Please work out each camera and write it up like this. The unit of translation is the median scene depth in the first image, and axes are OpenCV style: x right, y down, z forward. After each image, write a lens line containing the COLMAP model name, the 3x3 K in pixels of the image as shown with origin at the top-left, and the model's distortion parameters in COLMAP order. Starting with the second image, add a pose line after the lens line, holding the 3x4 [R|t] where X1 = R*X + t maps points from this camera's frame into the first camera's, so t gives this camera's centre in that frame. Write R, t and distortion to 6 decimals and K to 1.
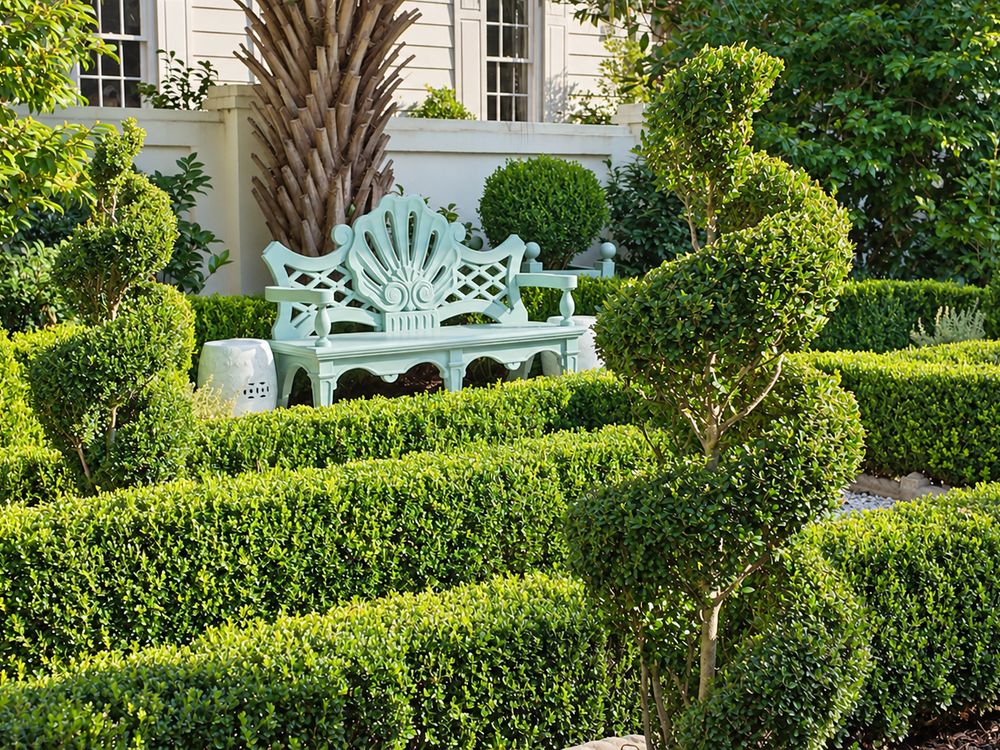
lens RADIAL K [[1534.2, 0, 499.3], [0, 1534.2, 376.3], [0, 0, 1]] dist [0.154105, 0.000000]
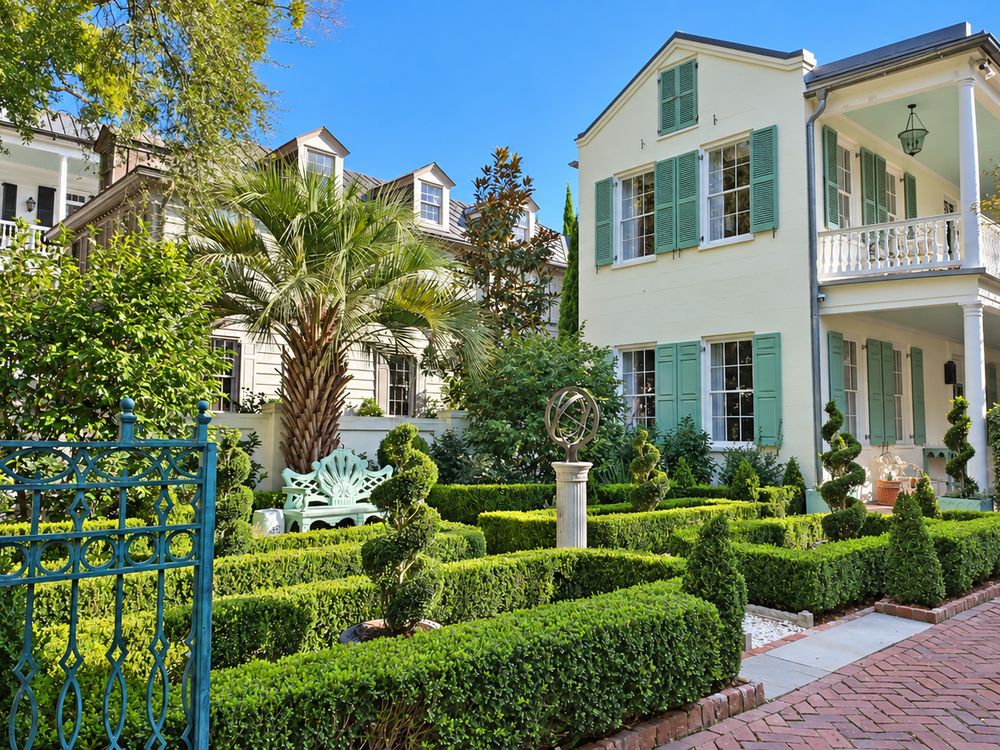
lens RADIAL K [[778.3, 0, 498.4], [0, 778.3, 375.0], [0, 0, 1]] dist [0.102439, -0.000364]
pose [[0.993674, 0.015020, 0.111291, 0.044809], [0.007514, 0.979901, -0.199341, 0.017552], [-0.112048, 0.198916, 0.973590, -0.272451]]
